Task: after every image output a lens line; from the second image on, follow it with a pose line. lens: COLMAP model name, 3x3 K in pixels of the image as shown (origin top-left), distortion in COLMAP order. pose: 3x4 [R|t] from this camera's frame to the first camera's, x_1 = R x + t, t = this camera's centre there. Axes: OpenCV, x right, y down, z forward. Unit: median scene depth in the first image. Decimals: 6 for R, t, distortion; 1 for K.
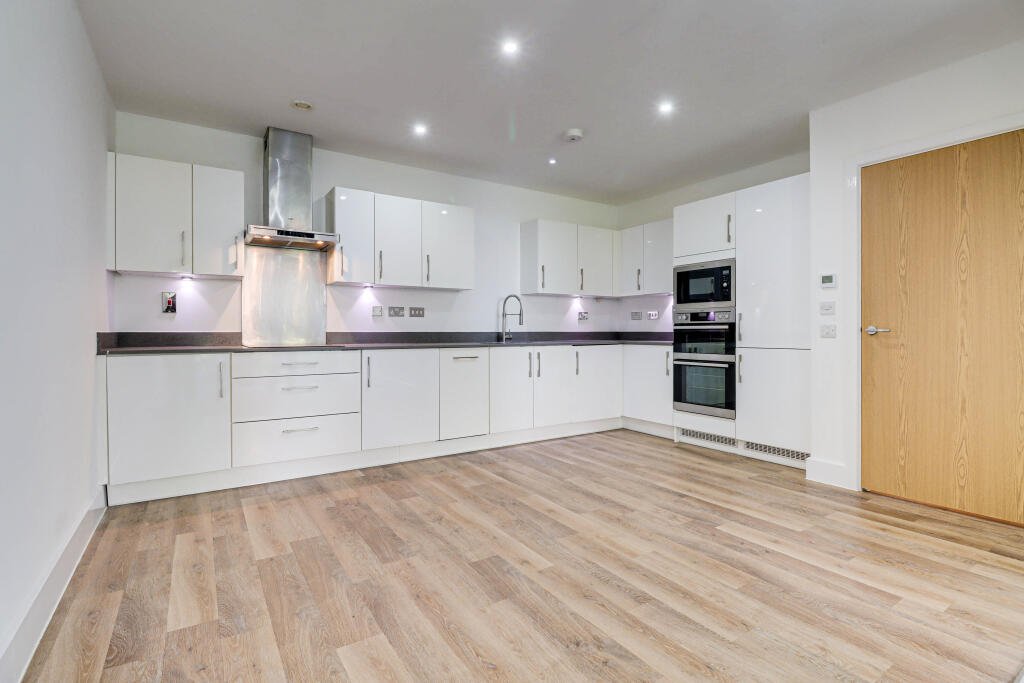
lens RADIAL K [[479.8, 0, 514.0], [0, 479.8, 336.7], [0, 0, 1]] dist [0.013889, -0.022285]
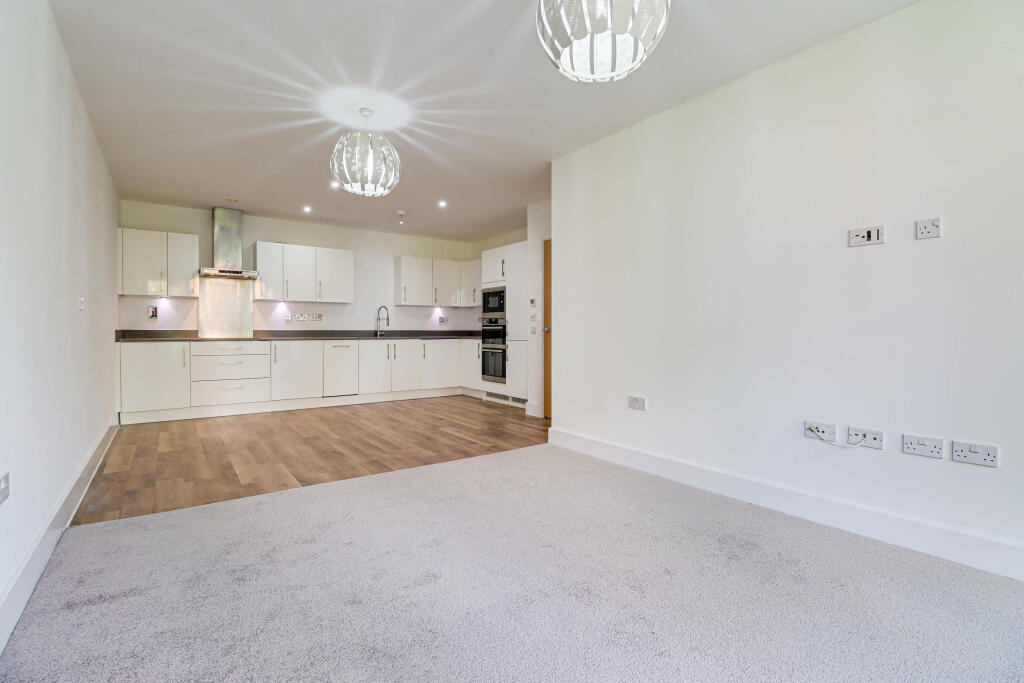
lens RADIAL K [[479.8, 0, 514.0], [0, 479.8, 336.7], [0, 0, 1]] dist [0.013889, -0.022285]
pose [[0.999070, 0.002772, 0.043040, 0.450752], [-0.002875, 0.999993, 0.002332, 0.007124], [-0.043033, -0.002454, 0.999071, -0.701108]]
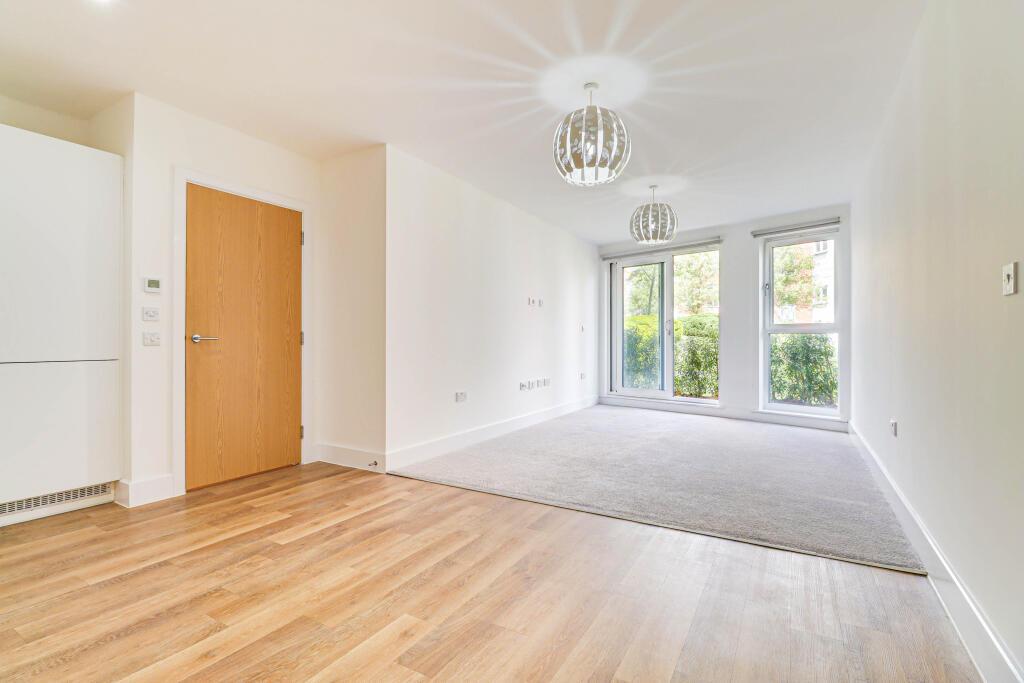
lens RADIAL K [[479.8, 0, 514.0], [0, 479.8, 336.7], [0, 0, 1]] dist [0.013889, -0.022285]
pose [[-0.443778, 0.008301, 0.896098, -0.446161], [0.007805, 0.999955, -0.005398, -0.004685], [-0.896103, 0.004598, -0.443823, 0.699598]]
